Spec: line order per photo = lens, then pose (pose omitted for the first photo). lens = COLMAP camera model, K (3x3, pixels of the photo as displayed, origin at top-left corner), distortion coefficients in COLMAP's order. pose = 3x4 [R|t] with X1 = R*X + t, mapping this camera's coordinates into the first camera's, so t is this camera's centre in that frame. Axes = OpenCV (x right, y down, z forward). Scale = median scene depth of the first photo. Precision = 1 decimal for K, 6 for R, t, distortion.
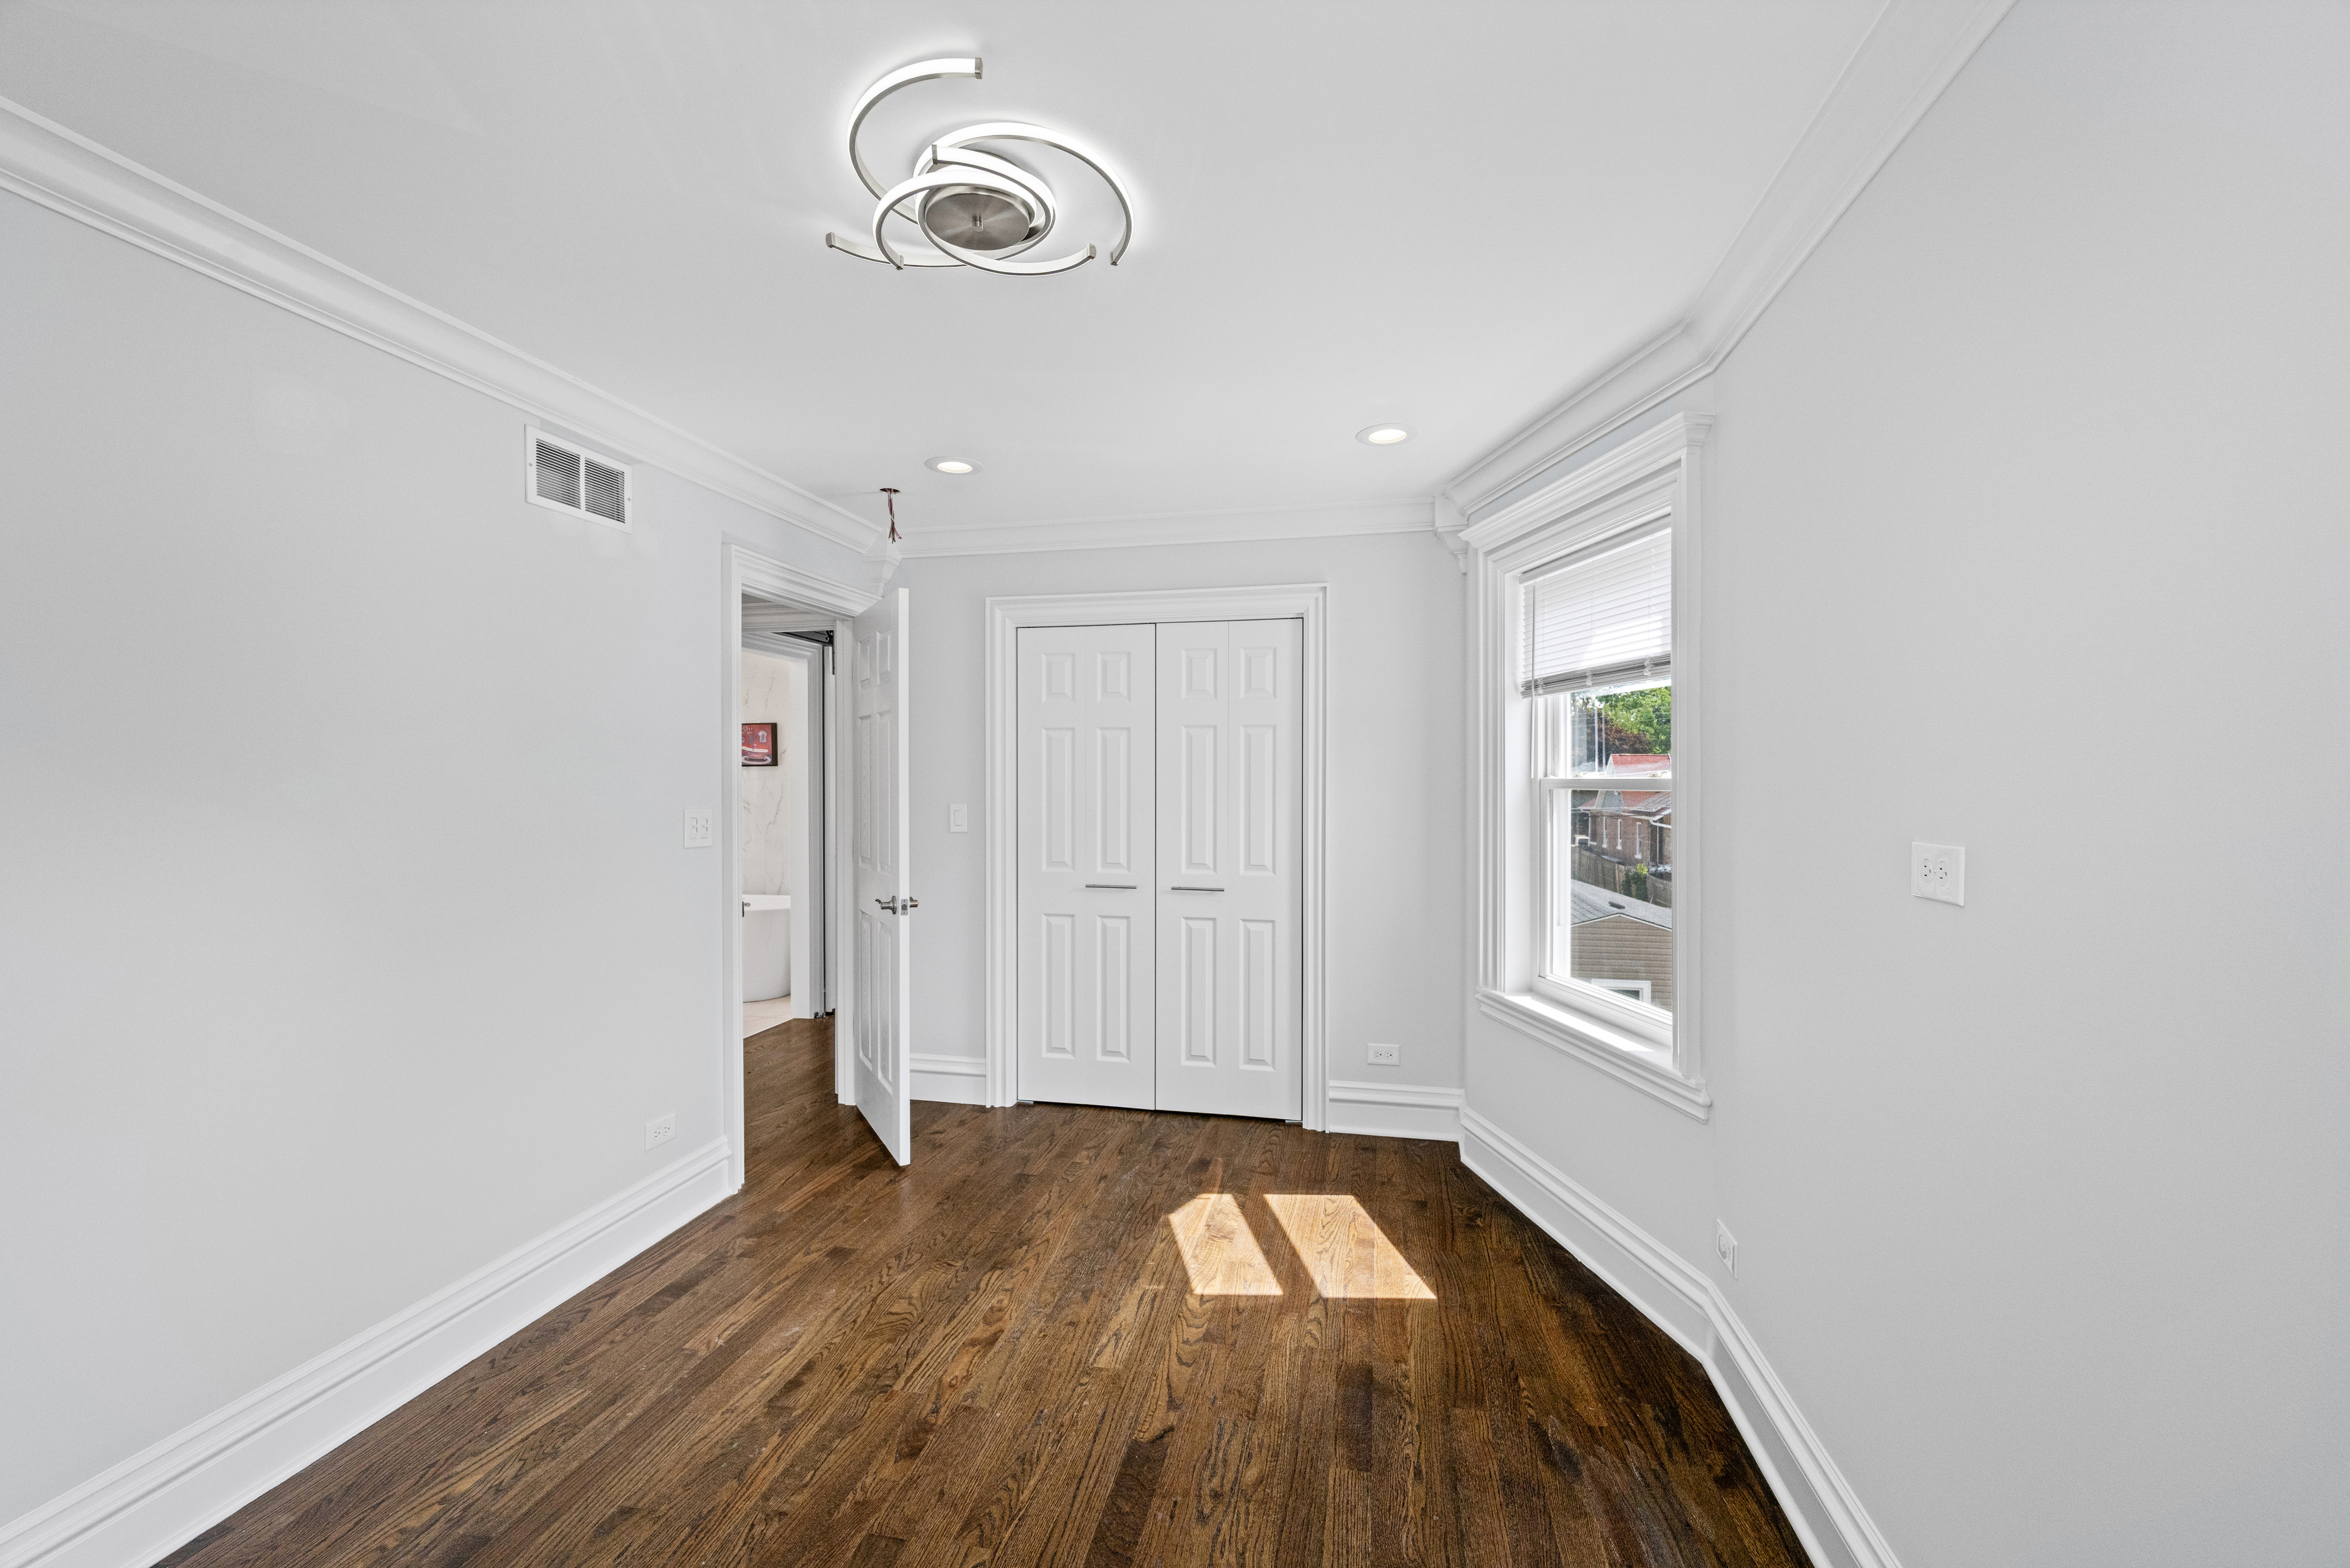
lens RADIAL K [[930.6, 0, 1180.2], [0, 930.6, 782.2], [0, 0, 1]] dist [-0.002880, 0.000888]
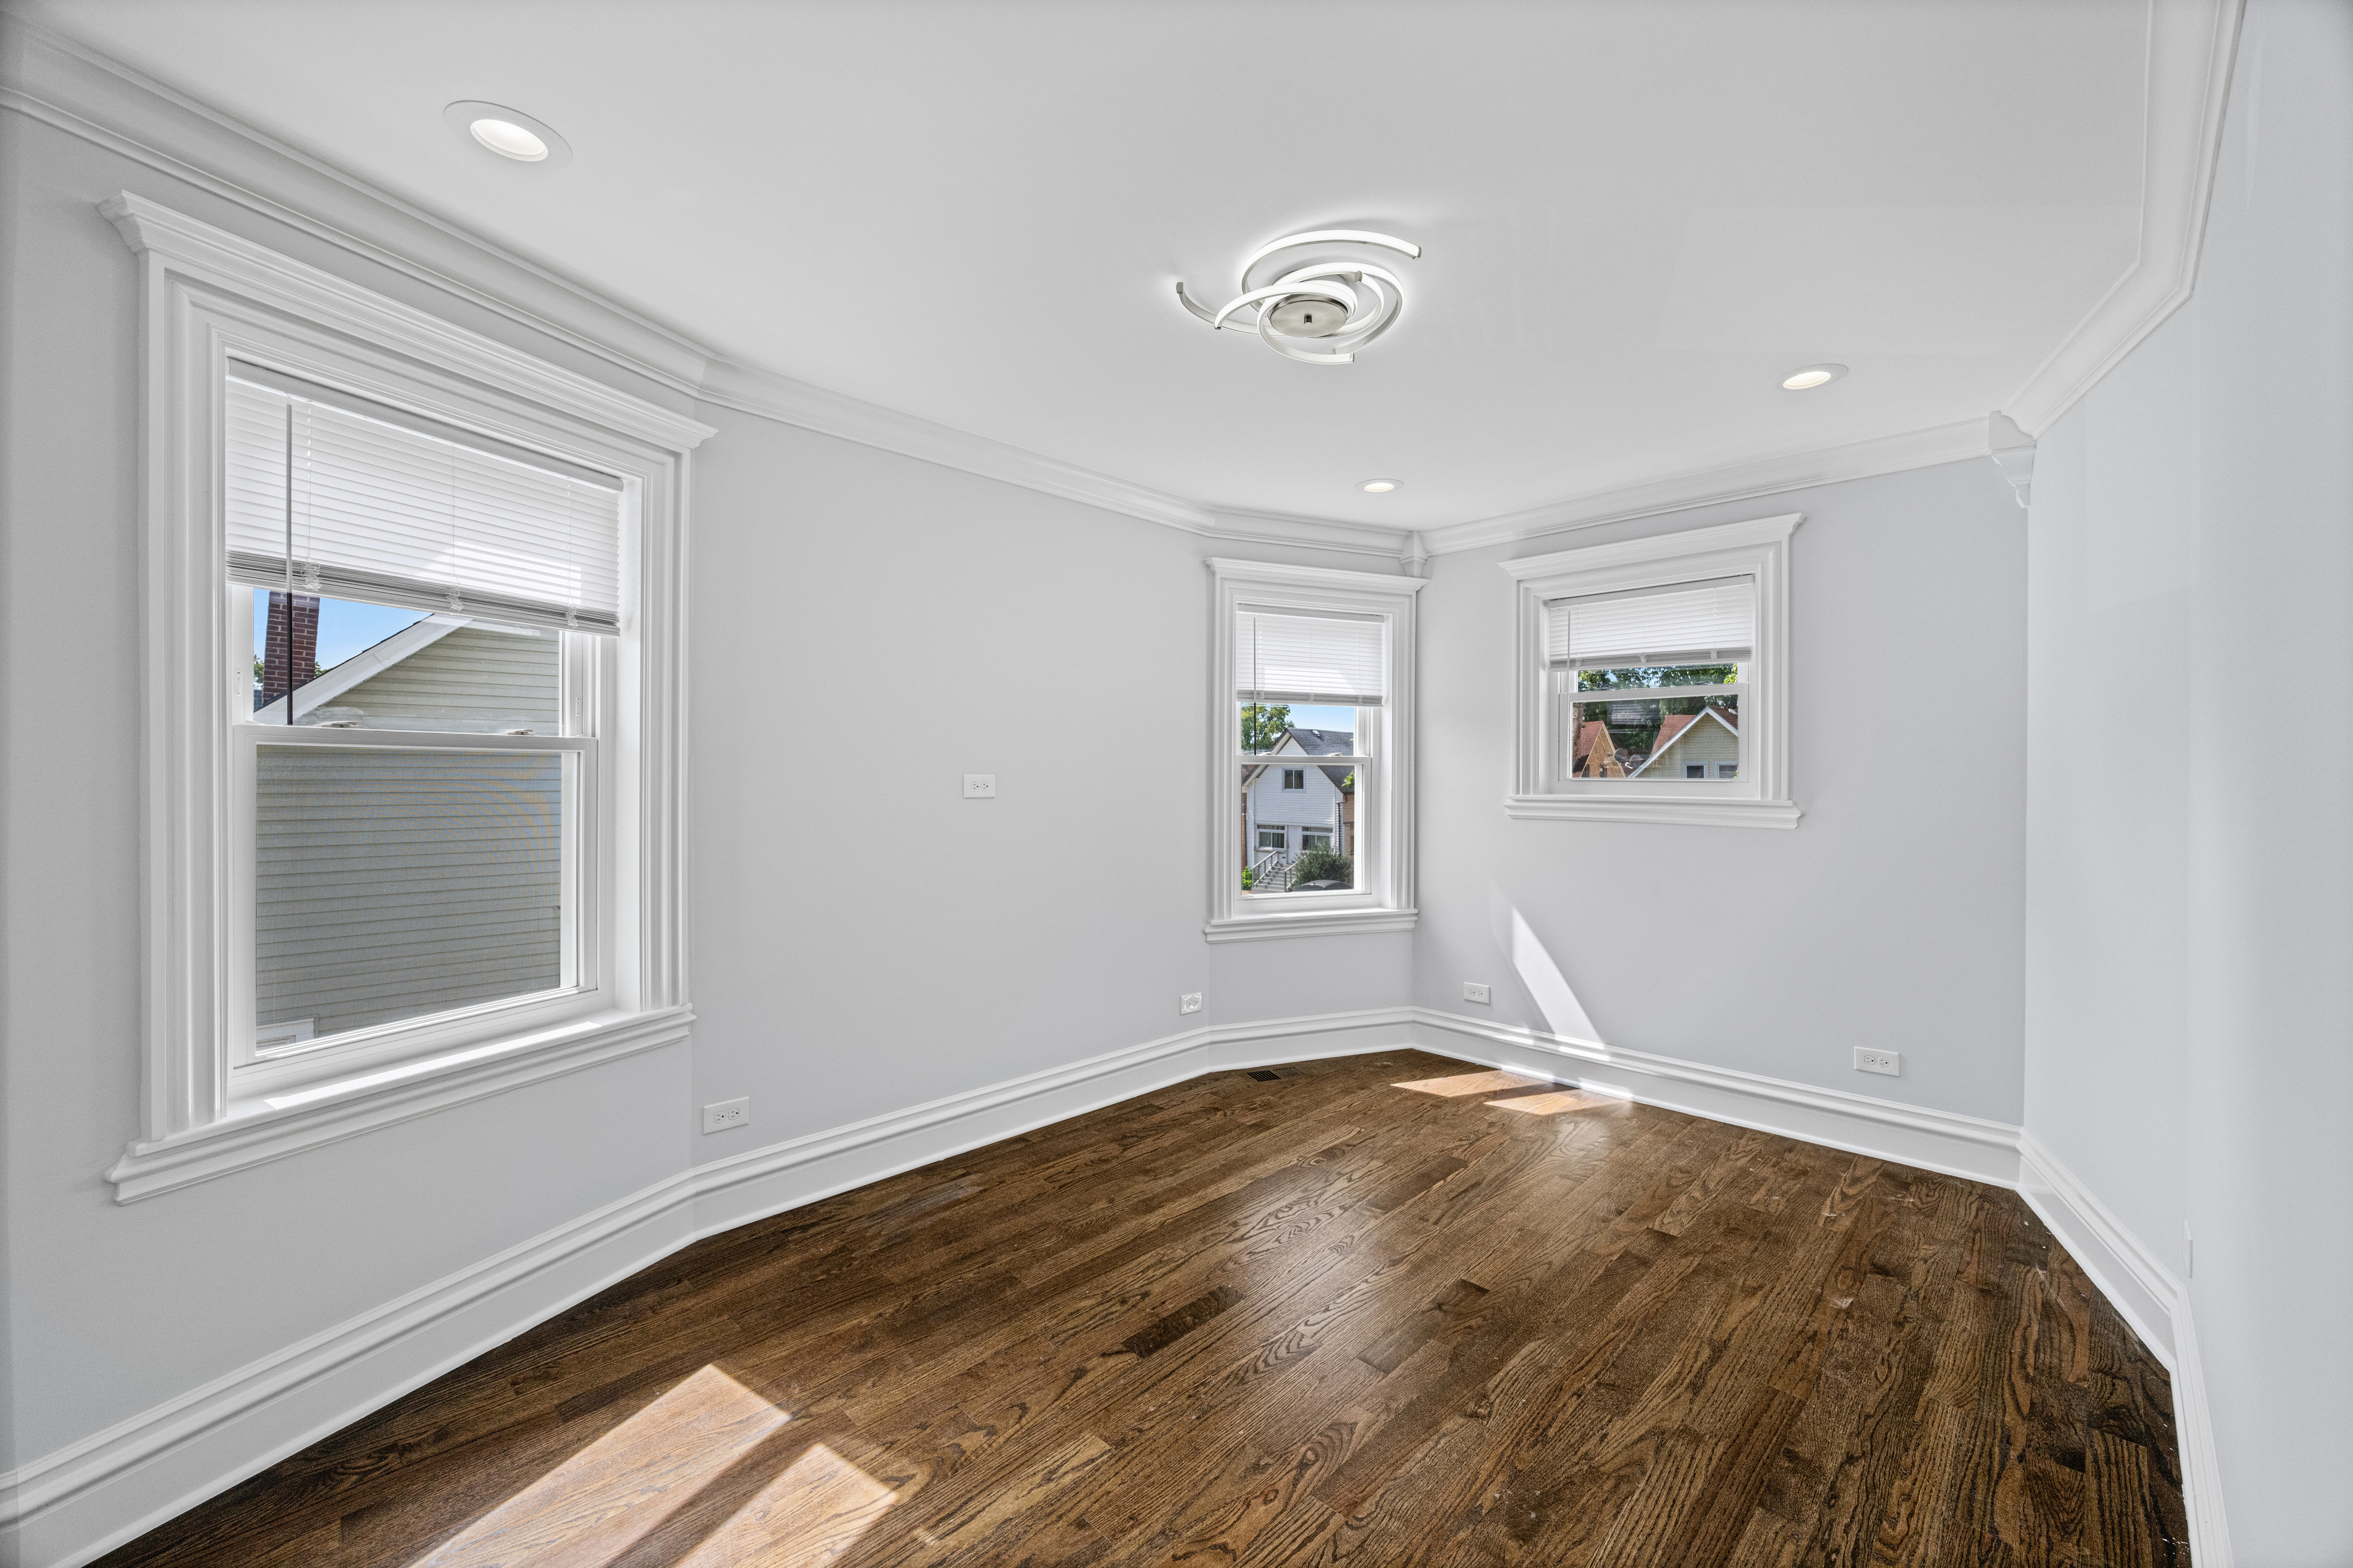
lens RADIAL K [[931.7, 0, 1180.3], [0, 931.7, 775.9], [0, 0, 1]] dist [-0.002880, 0.000888]
pose [[-0.833826, -0.005197, 0.552003, -0.604607], [-0.002481, 0.999981, 0.005666, 0.032608], [-0.552021, 0.003354, -0.833823, 1.677081]]
